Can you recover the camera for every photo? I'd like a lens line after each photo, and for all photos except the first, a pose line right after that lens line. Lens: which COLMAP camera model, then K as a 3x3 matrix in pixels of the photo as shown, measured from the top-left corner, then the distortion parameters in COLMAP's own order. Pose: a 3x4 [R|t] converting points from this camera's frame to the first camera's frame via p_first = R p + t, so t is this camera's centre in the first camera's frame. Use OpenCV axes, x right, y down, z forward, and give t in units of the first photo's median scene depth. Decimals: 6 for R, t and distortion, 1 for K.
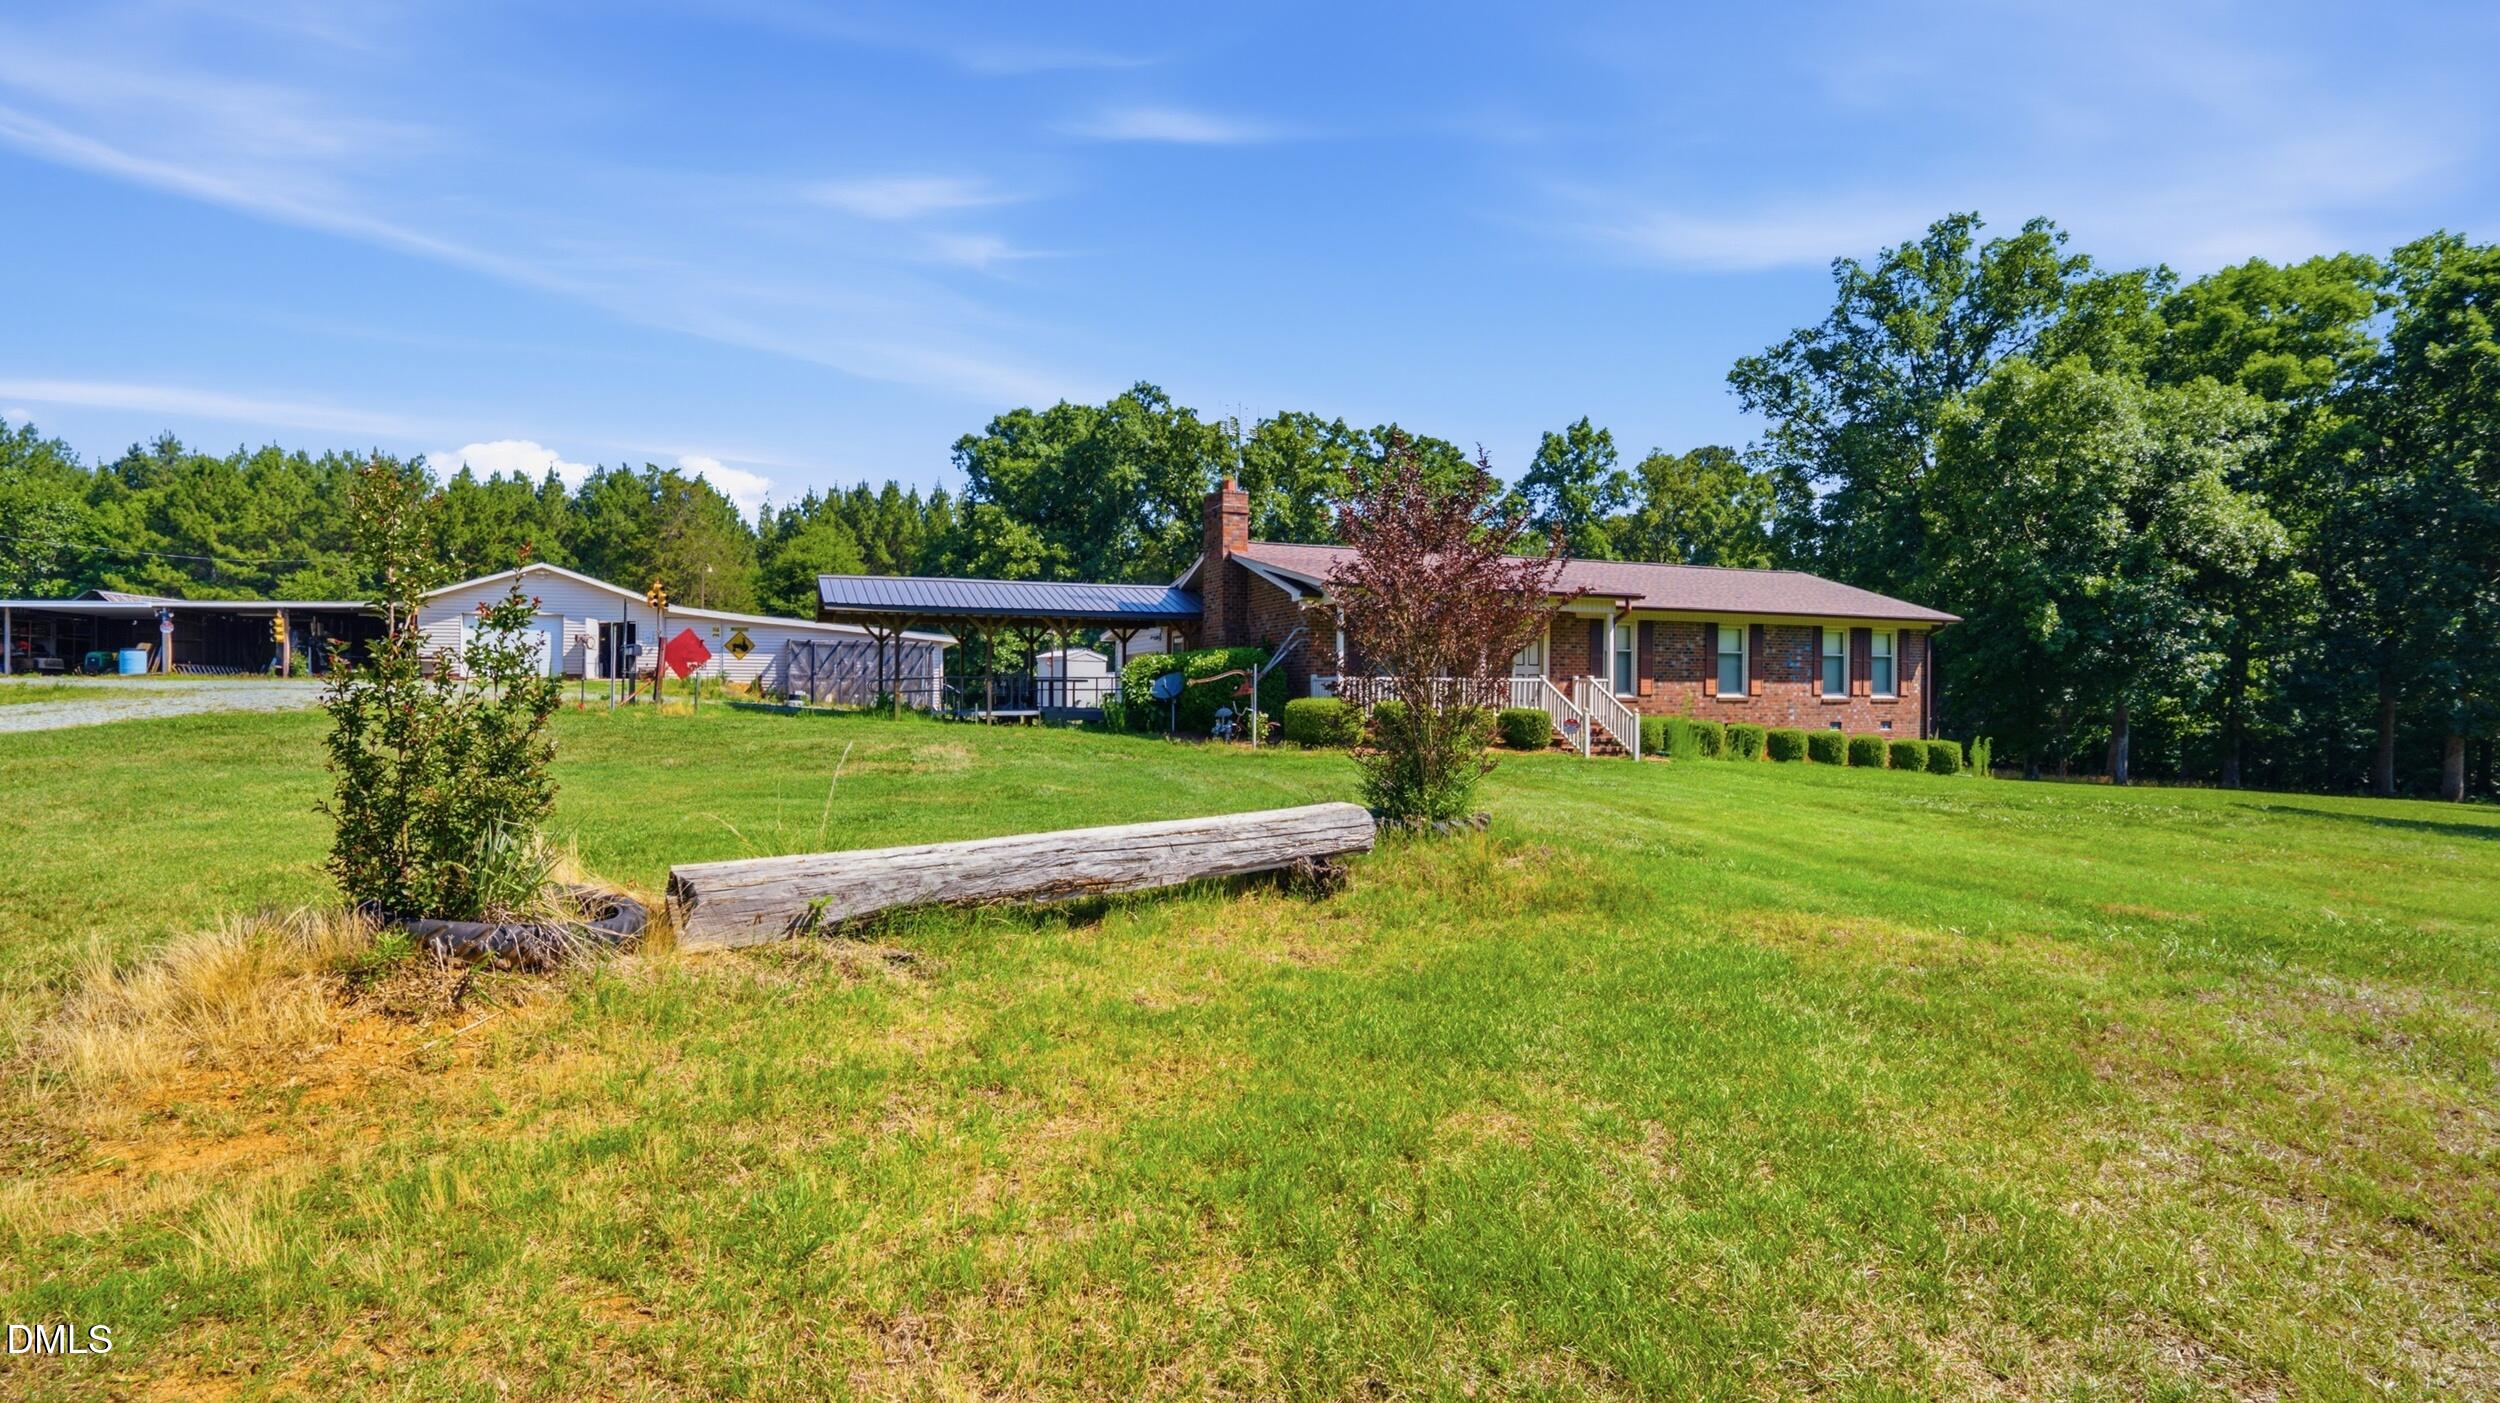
lens RADIAL K [[1129.5, 0, 1250.0], [0, 1129.5, 701.5], [0, 0, 1]] dist [-0.001753, 0.000073]
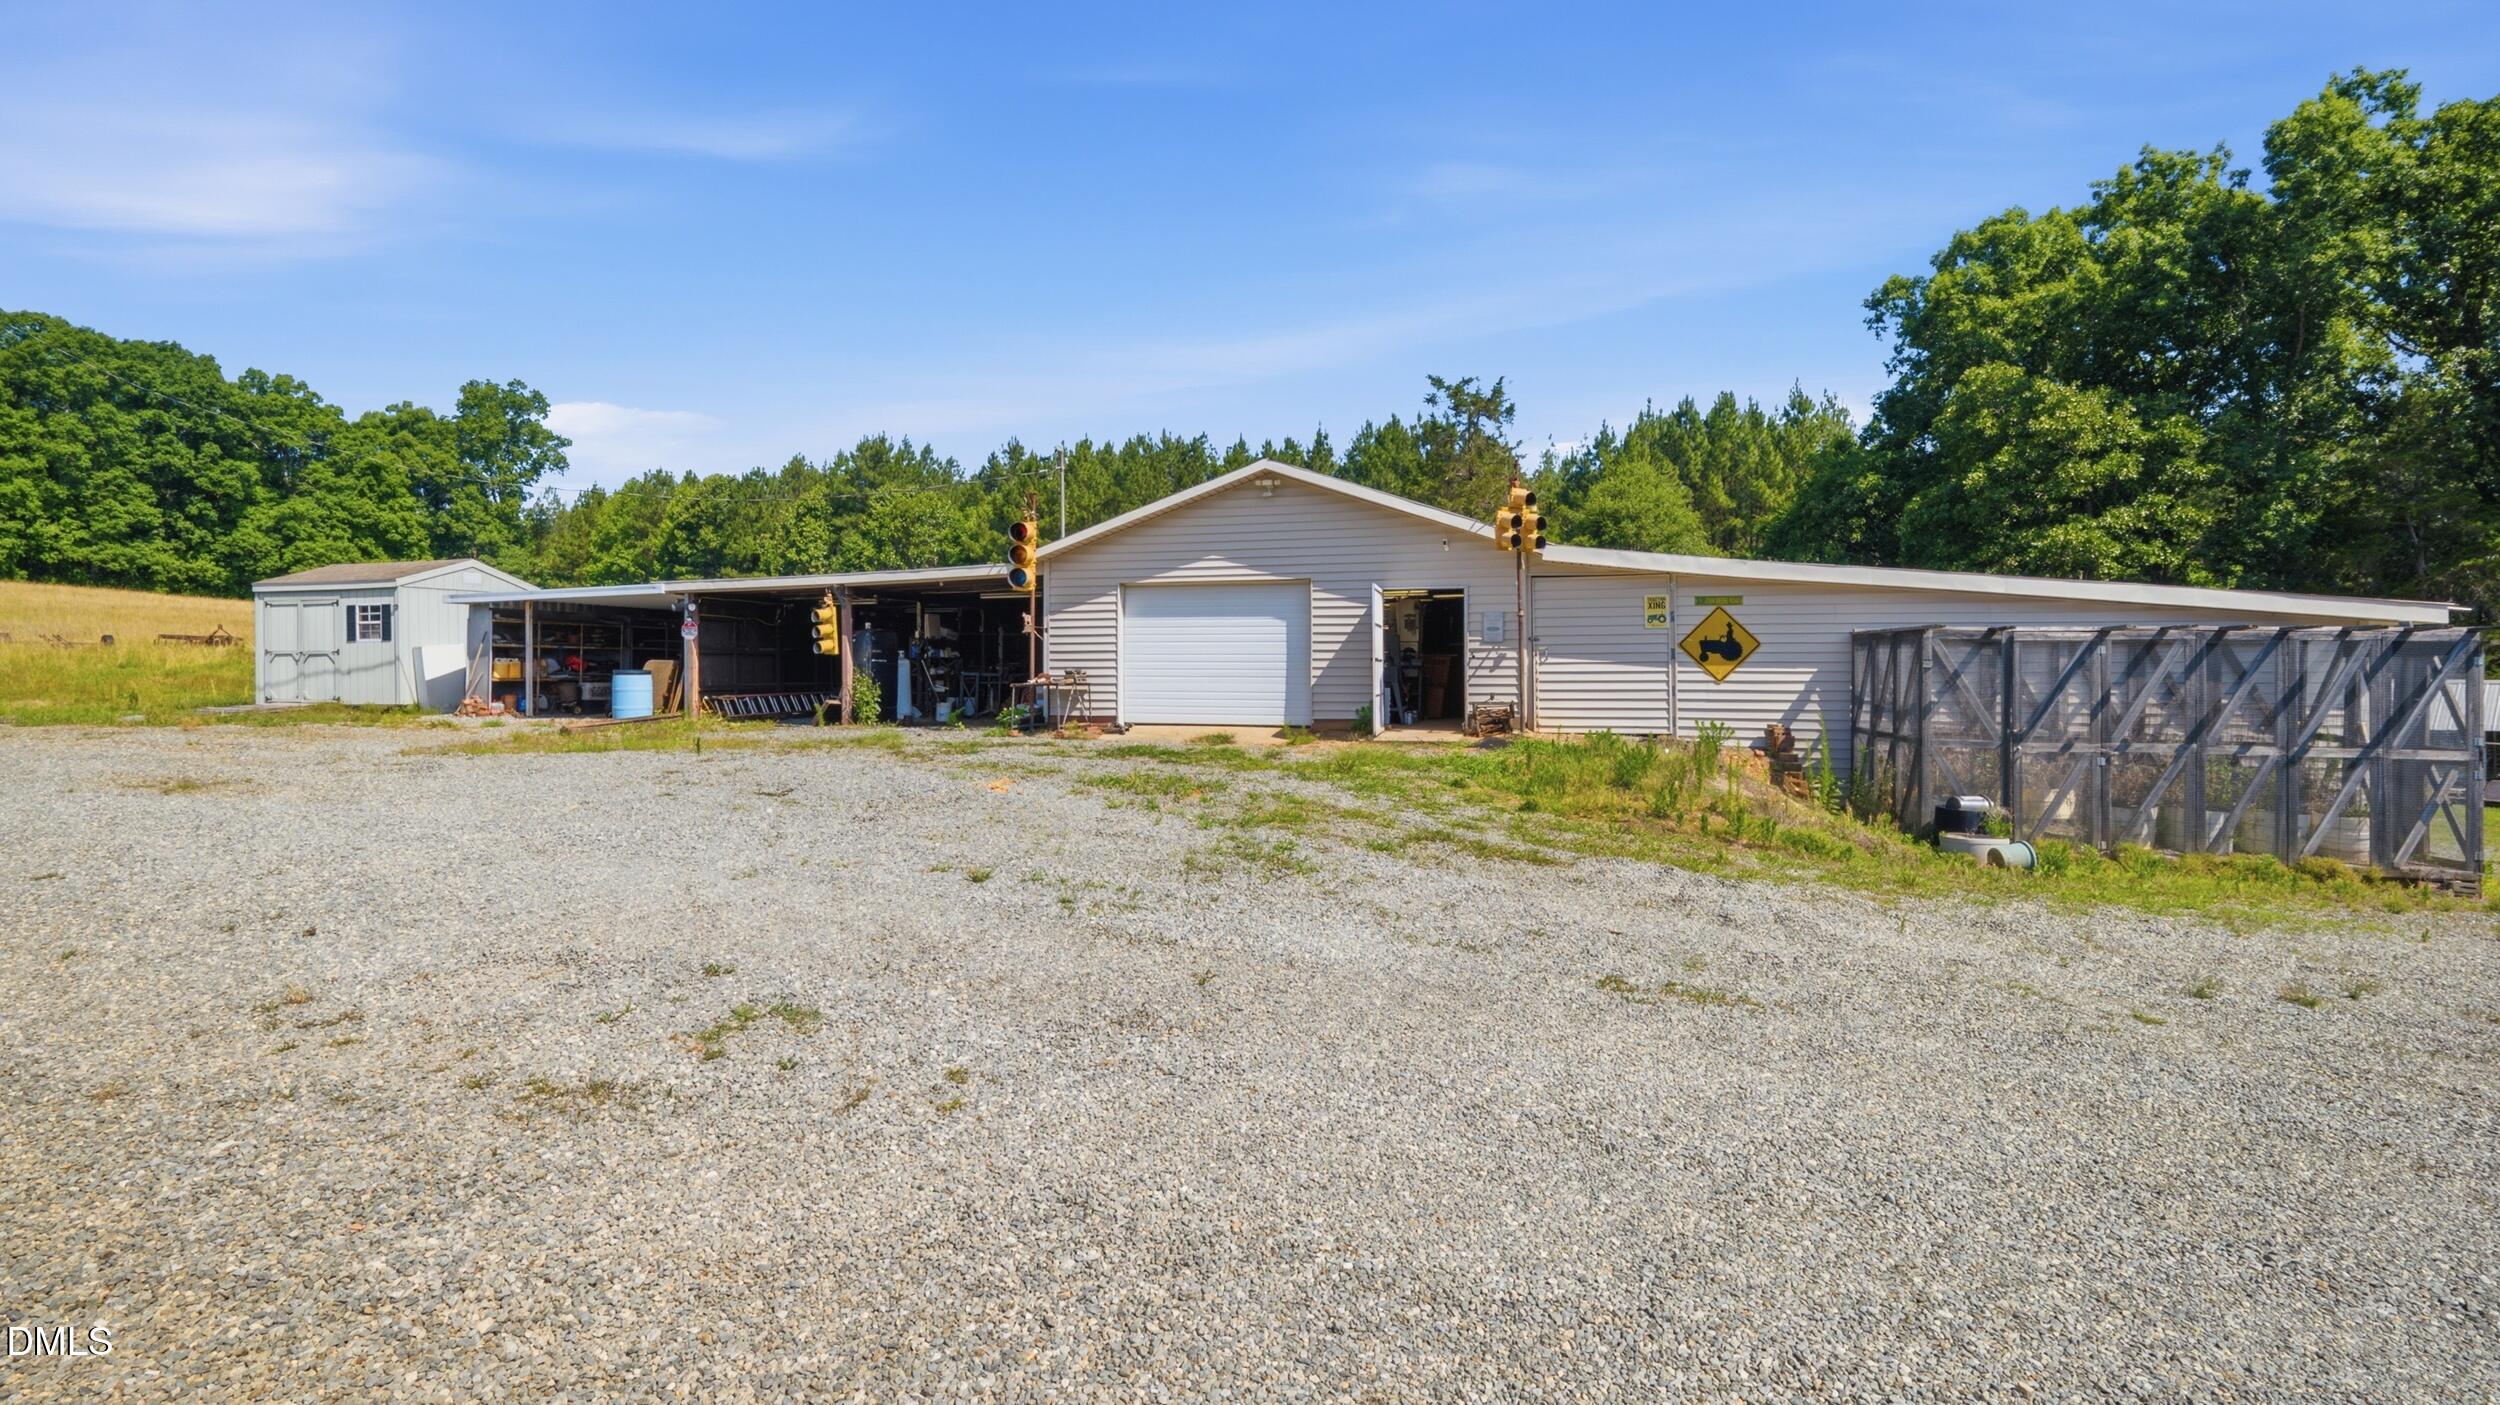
lens RADIAL K [[1129.5, 0, 1250.0], [0, 1129.5, 702.5], [0, 0, 1]] dist [-0.001753, 0.000073]
pose [[0.814096, 0.018521, -0.580435, -0.201258], [-0.005616, 0.999696, 0.024023, -0.021408], [0.580703, -0.016298, 0.813952, 0.336490]]
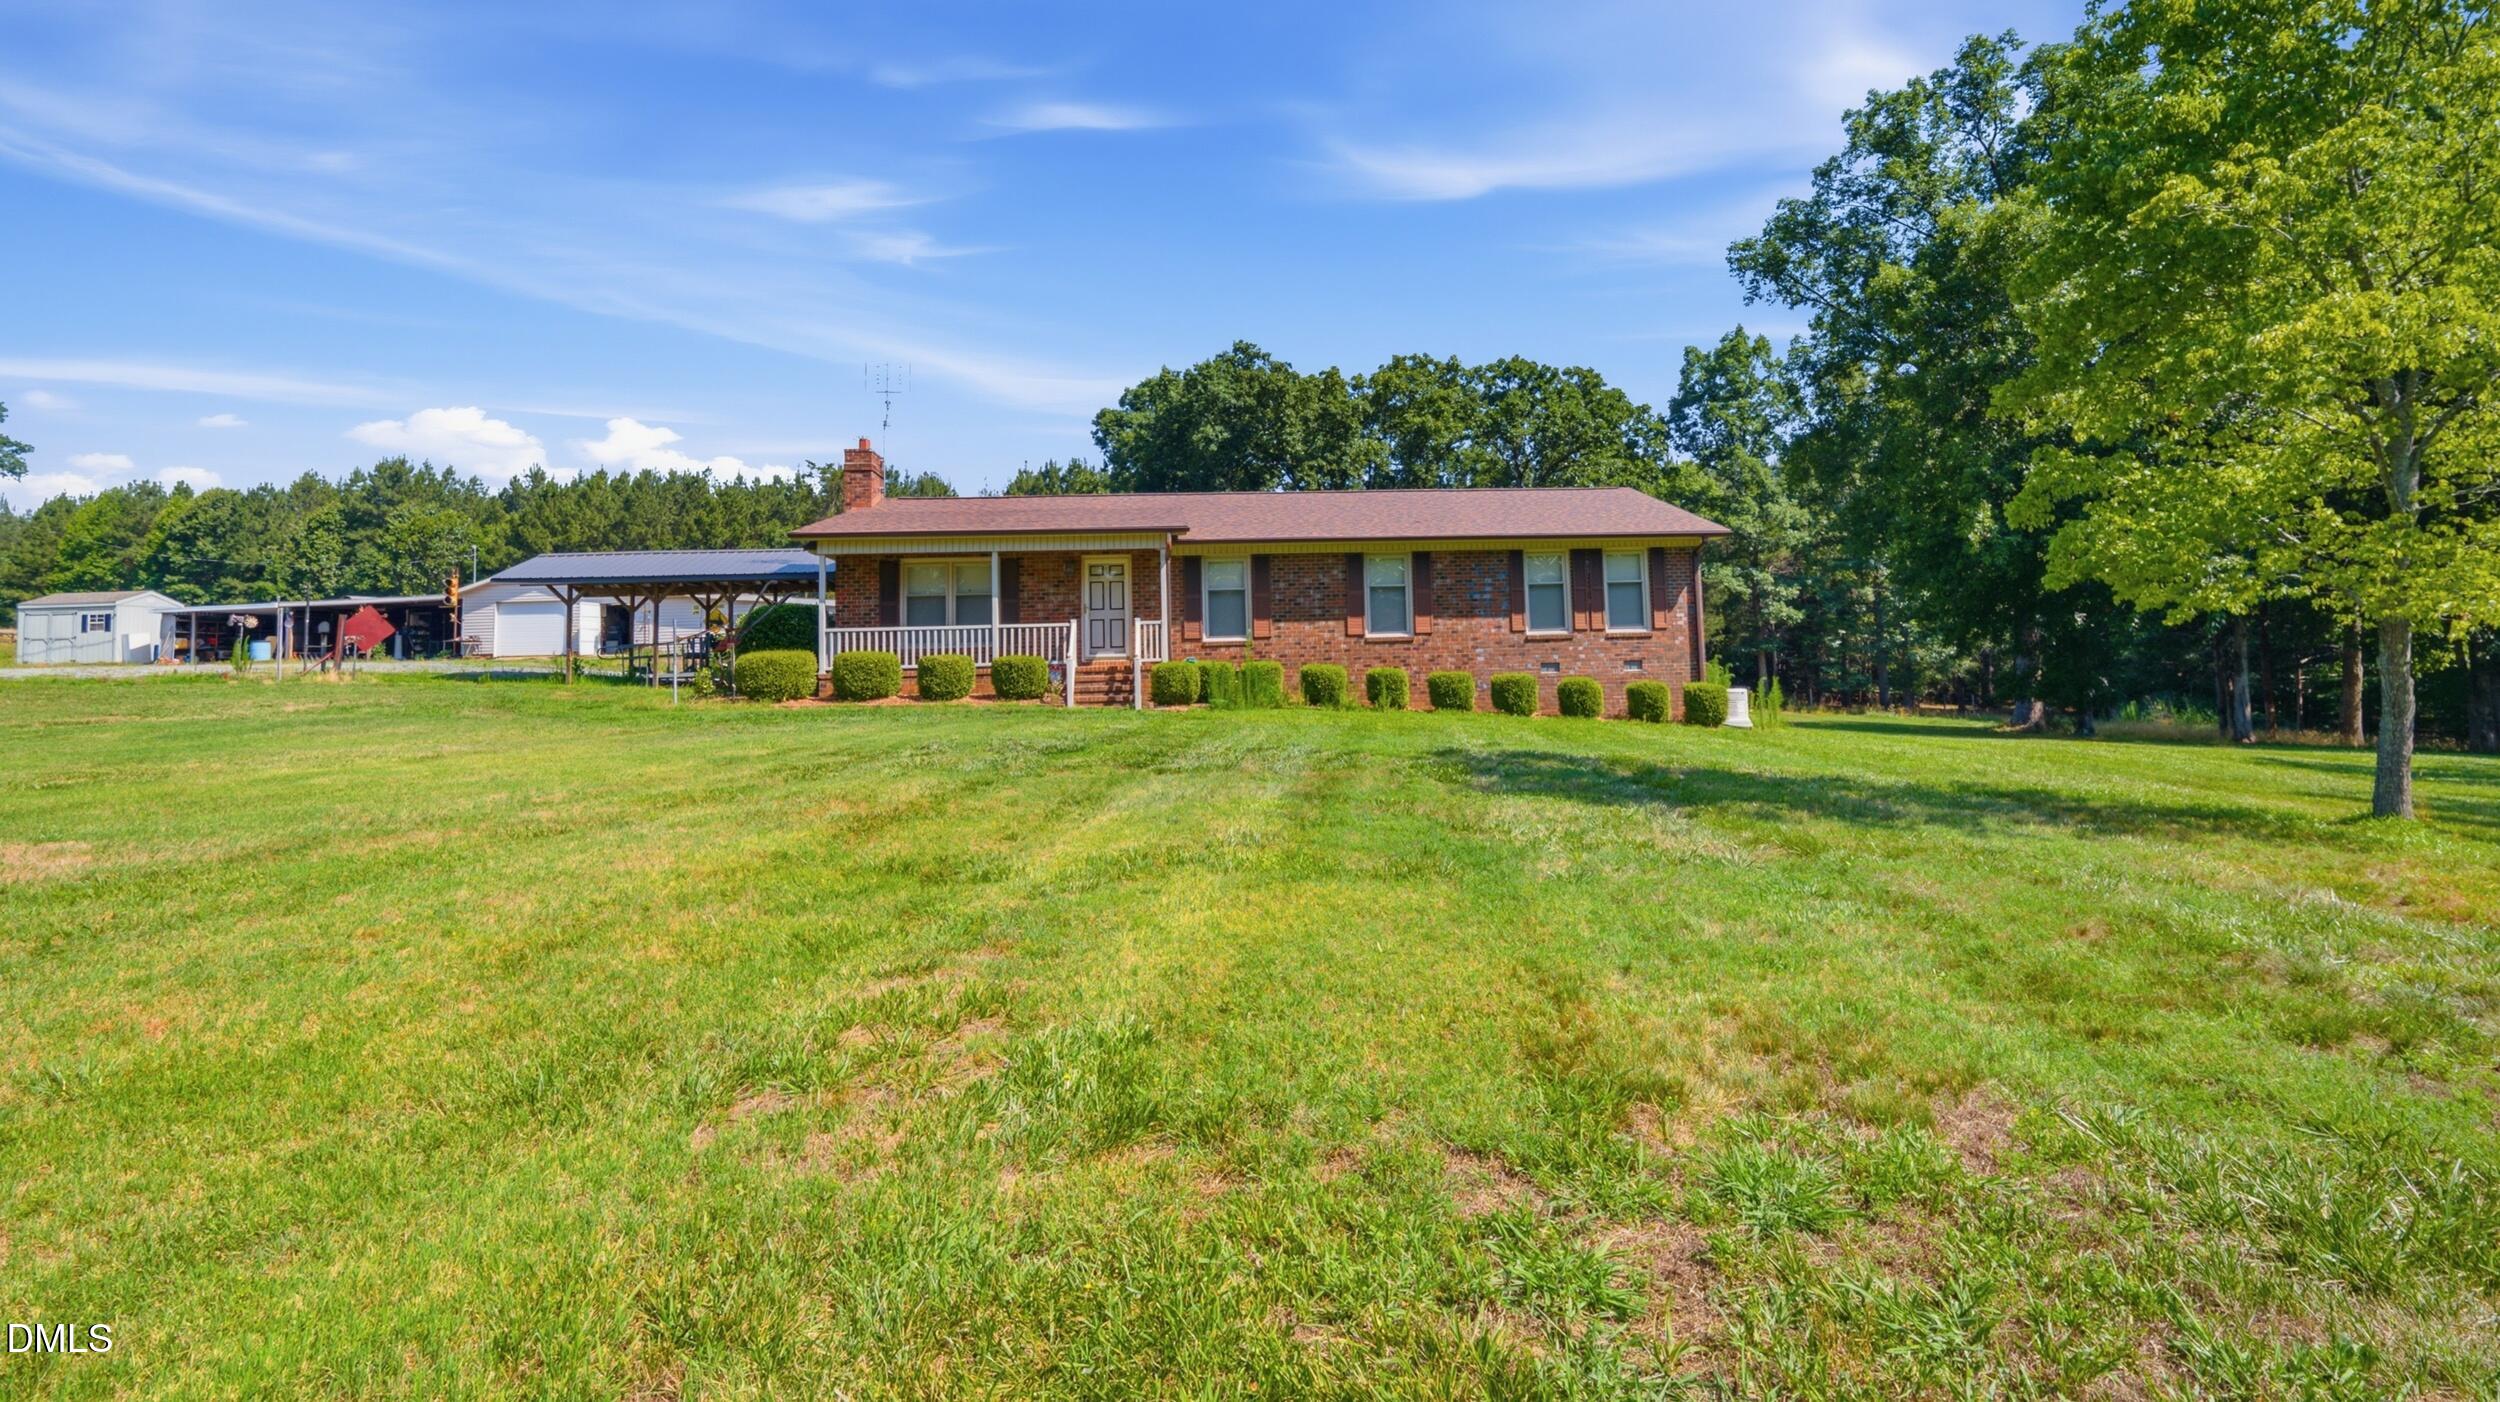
lens RADIAL K [[1169.3, 0, 1253.4], [0, 1169.3, 581.8], [0, 0, 1]] dist [0.002043, -0.006041]
pose [[0.953213, -0.047051, -0.298615, 0.215177], [0.025305, 0.996765, -0.076279, 0.007207], [0.301238, 0.065154, 0.951320, 0.037744]]
